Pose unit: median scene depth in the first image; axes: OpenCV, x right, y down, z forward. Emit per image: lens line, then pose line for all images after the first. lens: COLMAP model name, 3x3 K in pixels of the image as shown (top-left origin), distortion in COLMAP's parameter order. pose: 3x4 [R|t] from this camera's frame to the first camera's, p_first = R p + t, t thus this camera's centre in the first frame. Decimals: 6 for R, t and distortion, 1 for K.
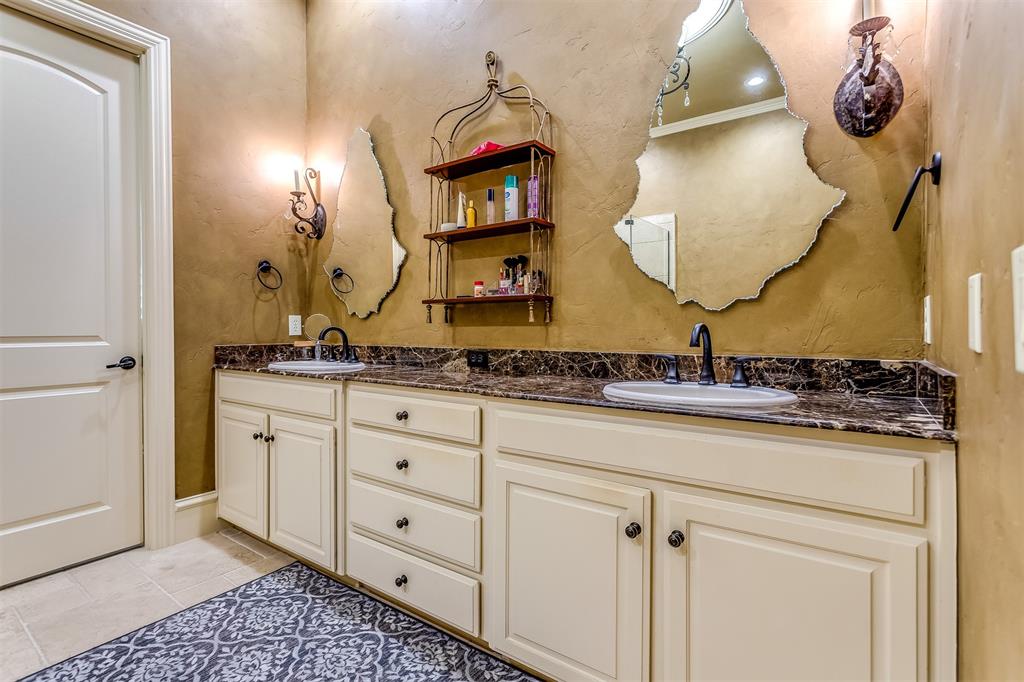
lens RADIAL K [[493.9, 0, 514.3], [0, 493.9, 334.9], [0, 0, 1]] dist [0.001076, -0.000119]
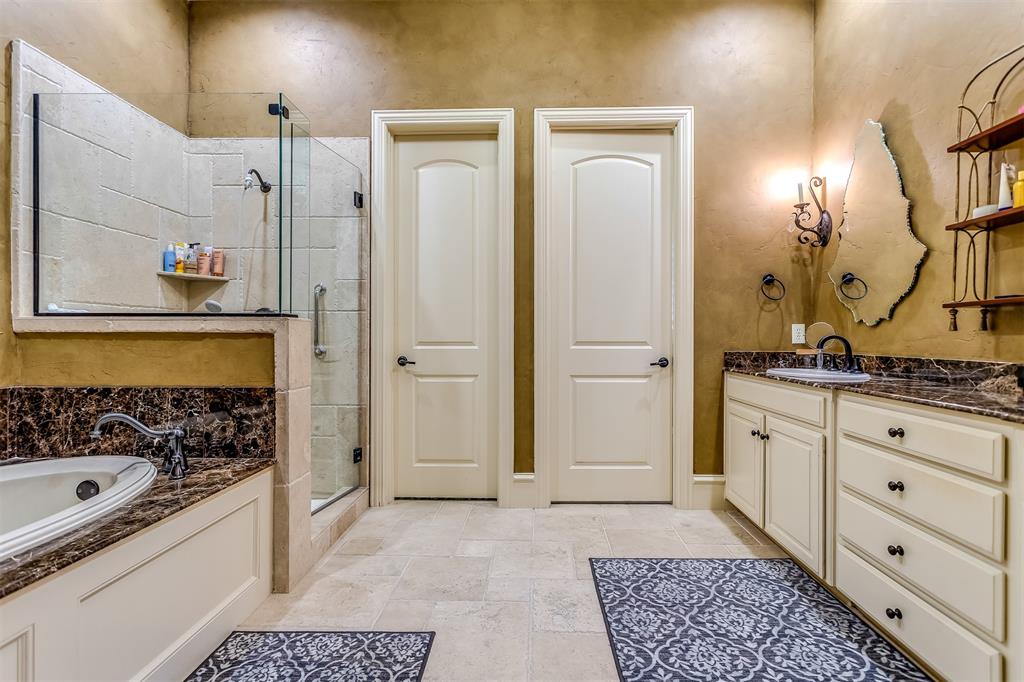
lens RADIAL K [[493.9, 0, 516.5], [0, 493.9, 336.6], [0, 0, 1]] dist [0.001076, -0.000119]
pose [[0.556376, 0.002379, -0.830927, 0.113135], [-0.012893, 0.999900, -0.005769, 0.000142], [0.830831, 0.013923, 0.556351, -0.076714]]
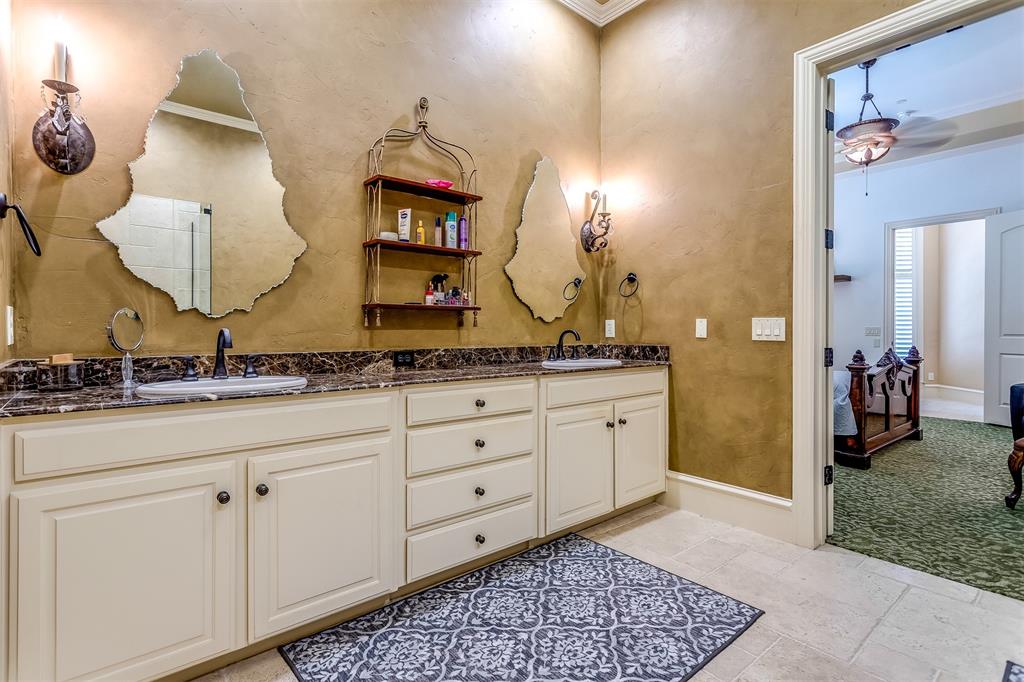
lens RADIAL K [[493.9, 0, 512.9], [0, 493.9, 325.3], [0, 0, 1]] dist [0.001076, -0.000119]
pose [[0.243400, 0.006179, 0.969906, -1.123160], [0.004118, 0.999964, -0.007404, -0.018546], [-0.969917, 0.005797, 0.243366, 0.497875]]
